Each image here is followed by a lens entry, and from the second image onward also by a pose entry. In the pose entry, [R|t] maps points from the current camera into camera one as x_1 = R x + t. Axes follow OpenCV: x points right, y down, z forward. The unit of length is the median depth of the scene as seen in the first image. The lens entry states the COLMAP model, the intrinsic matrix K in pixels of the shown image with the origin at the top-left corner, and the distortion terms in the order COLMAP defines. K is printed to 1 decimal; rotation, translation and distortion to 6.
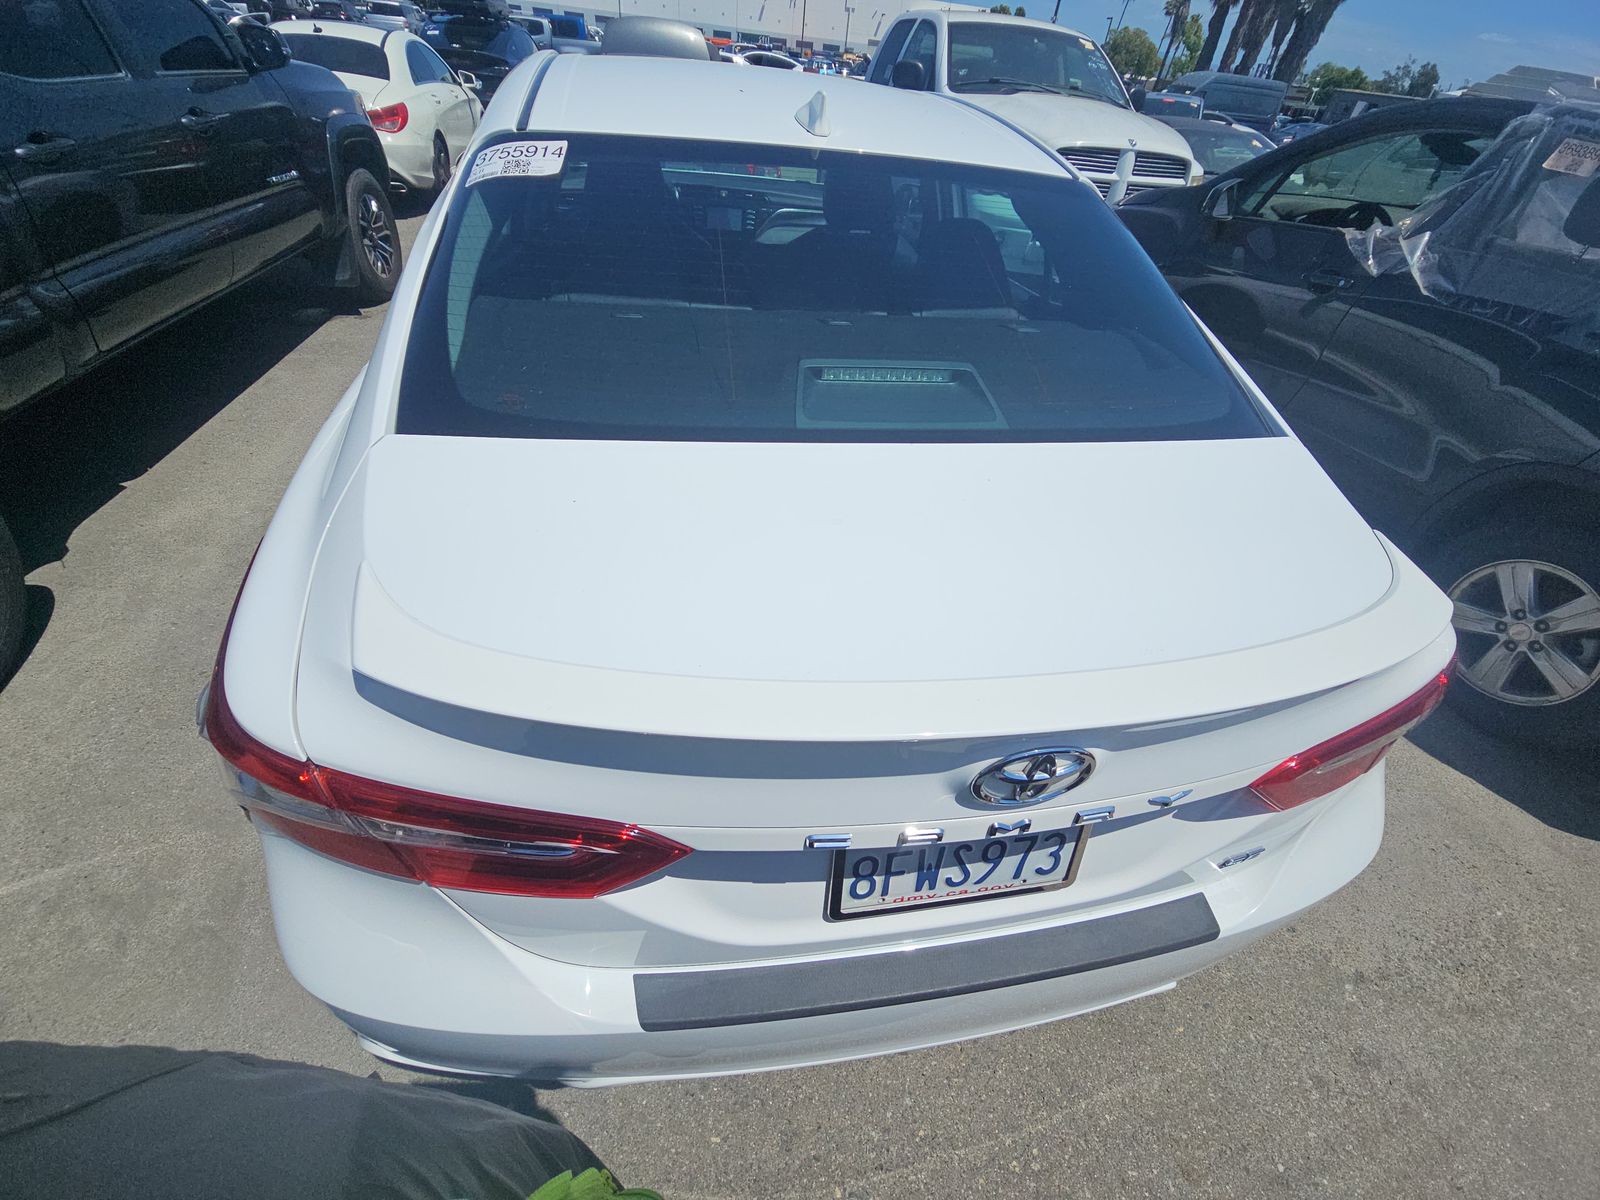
lens RADIAL K [[636.7, 0, 792.1], [0, 636.7, 596.0], [0, 0, 1]] dist [0.042710, -0.024946]
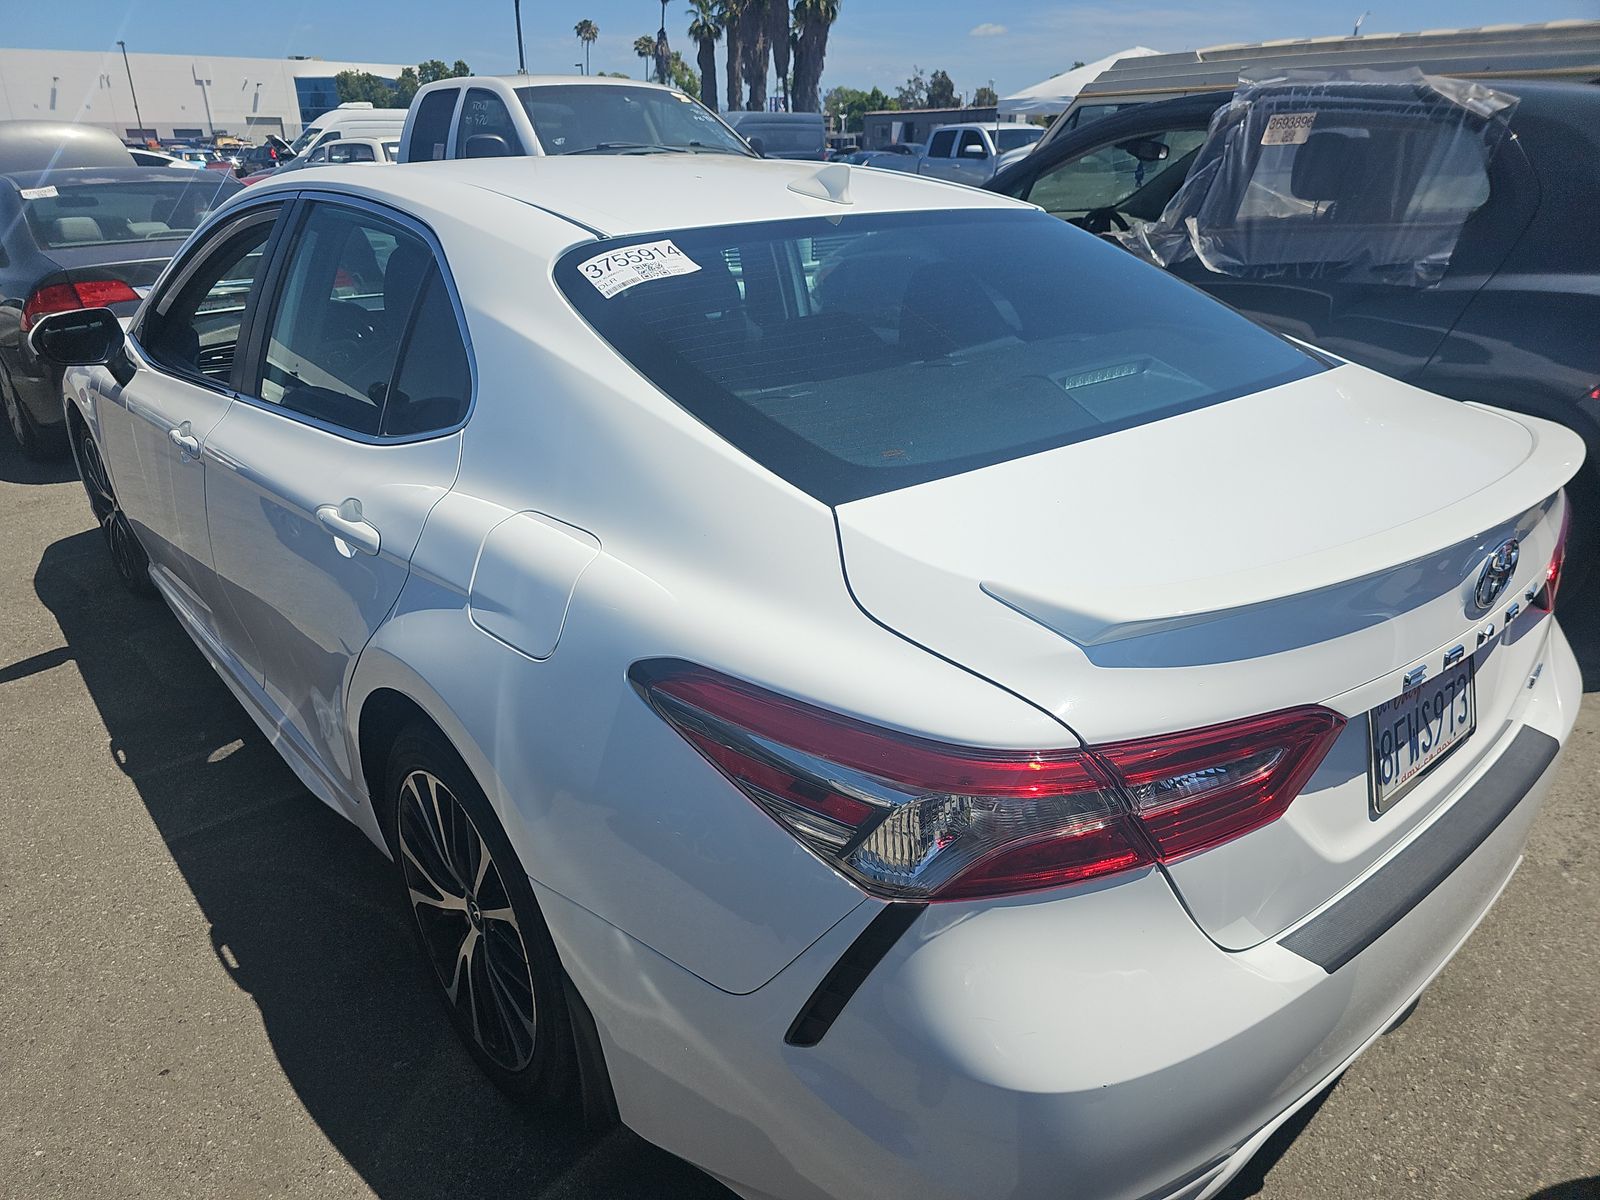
lens RADIAL K [[1062.6, 0, 805.1], [0, 1062.6, 620.4], [0, 0, 1]] dist [0.025815, -0.025276]
pose [[0.854764, -0.293152, 0.428299, -0.641054], [0.391437, 0.905996, -0.161083, 0.063033], [-0.340815, 0.305340, 0.889164, -0.146309]]
